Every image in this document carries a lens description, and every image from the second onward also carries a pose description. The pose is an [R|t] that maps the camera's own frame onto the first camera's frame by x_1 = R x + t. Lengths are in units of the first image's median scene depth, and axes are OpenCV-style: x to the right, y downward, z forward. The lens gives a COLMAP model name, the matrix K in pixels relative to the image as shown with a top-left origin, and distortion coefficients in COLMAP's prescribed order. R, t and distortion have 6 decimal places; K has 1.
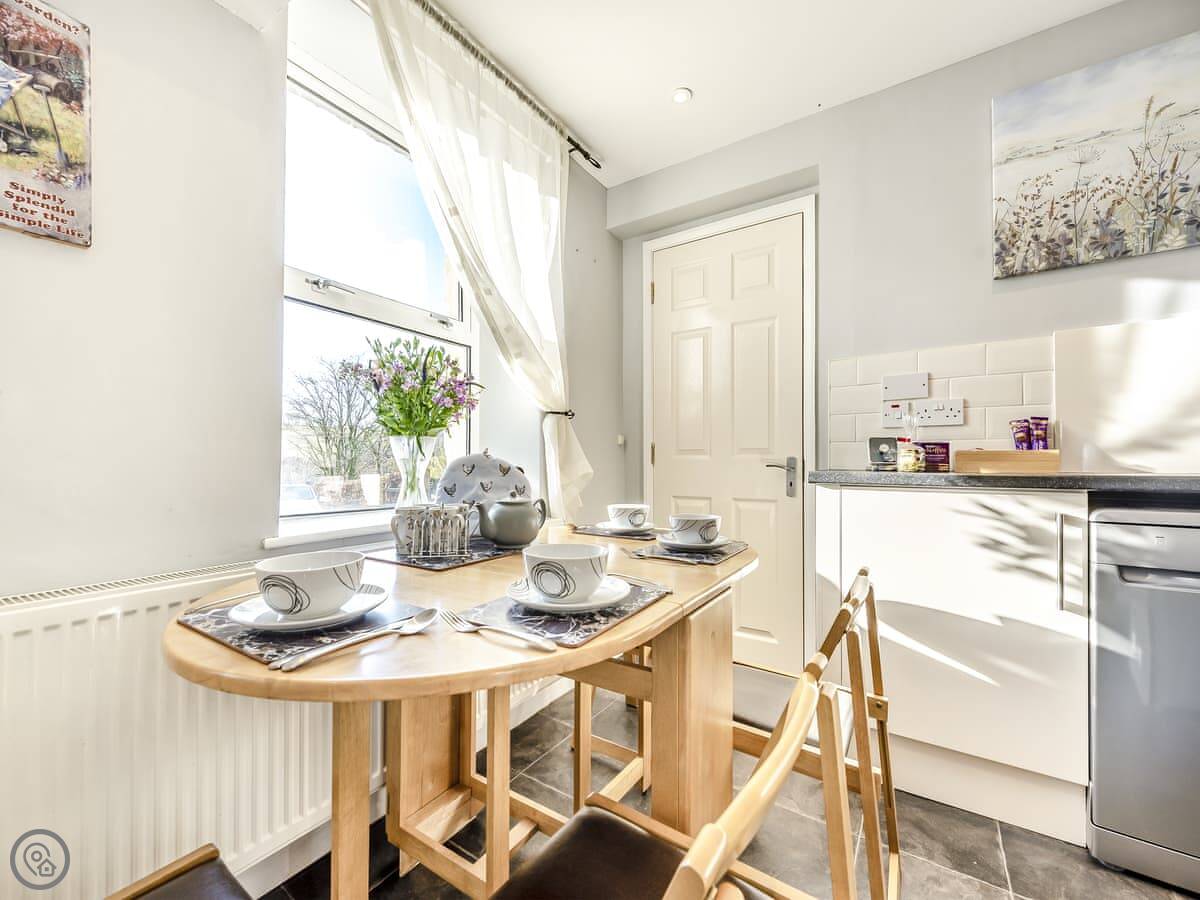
lens RADIAL K [[481.6, 0, 598.7], [0, 481.6, 458.5], [0, 0, 1]] dist [0.004138, -0.000123]
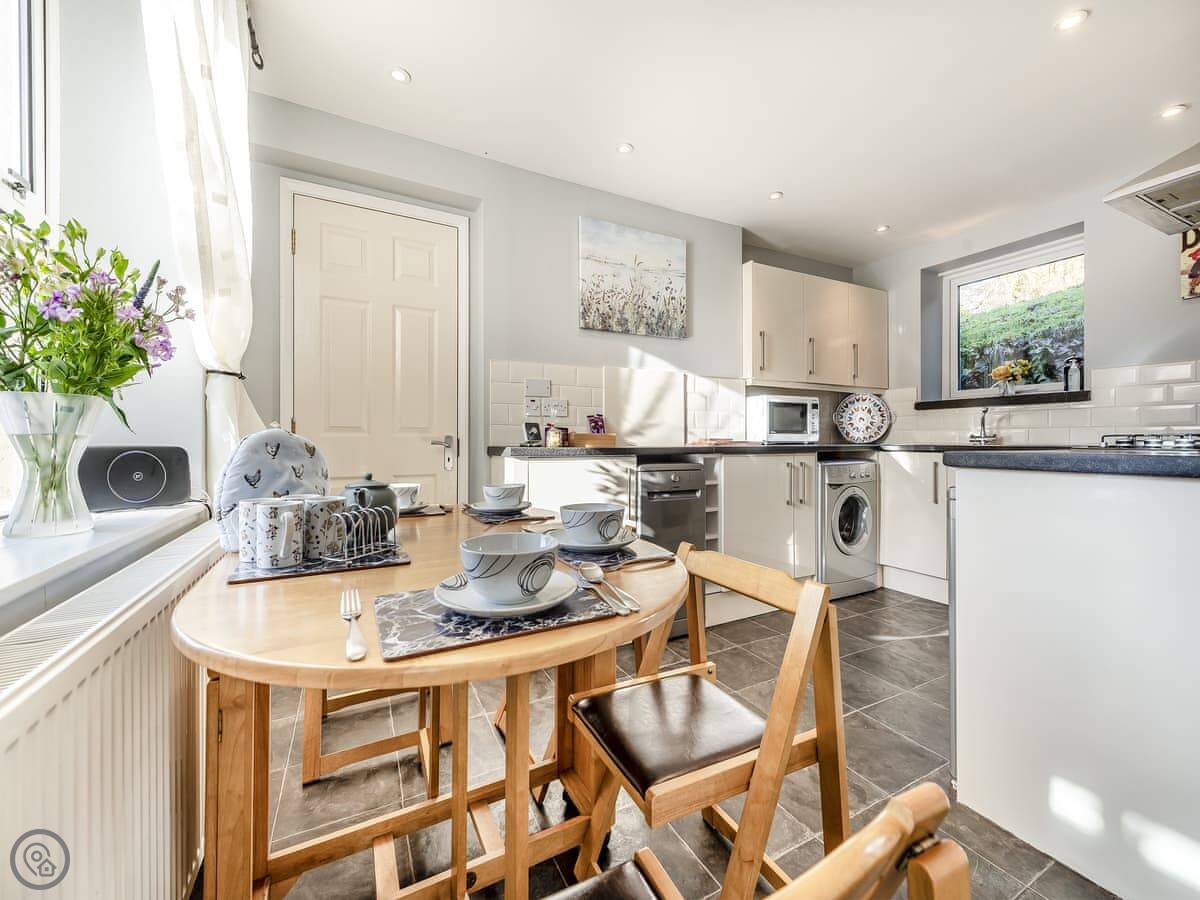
lens RADIAL K [[477.1, 0, 605.1], [0, 477.1, 438.7], [0, 0, 1]] dist [0.022658, -0.009614]
pose [[0.482118, 0.004622, 0.876094, -0.591392], [-0.008462, 0.999964, -0.000619, 0.001209], [-0.876066, -0.007115, 0.482139, 0.165316]]
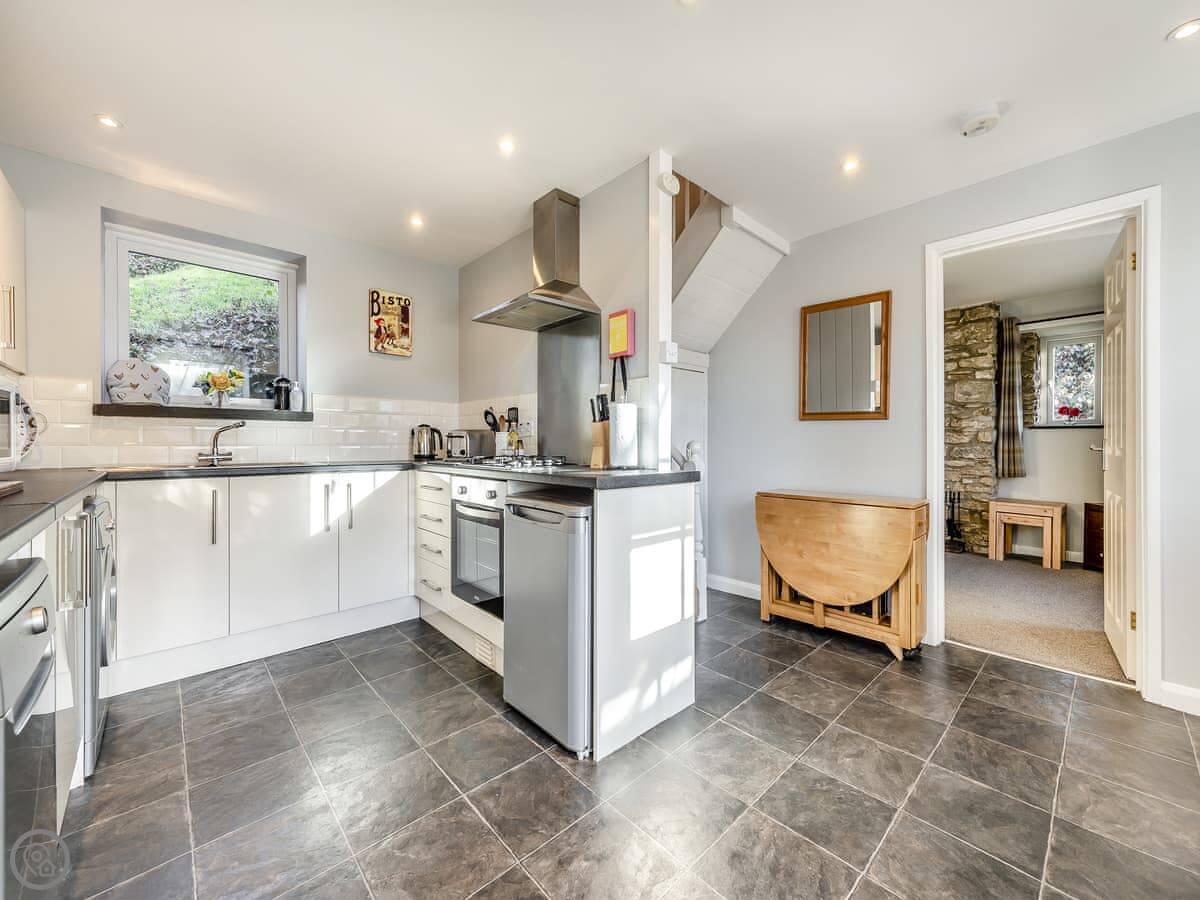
lens RADIAL K [[469.7, 0, 595.9], [0, 469.7, 453.5], [0, 0, 1]] dist [0.011837, -0.004817]
pose [[-0.970631, -0.001543, 0.240570, 0.336784], [0.000609, 0.999960, 0.008873, -0.045876], [-0.240574, 0.008758, -0.970591, 1.162466]]
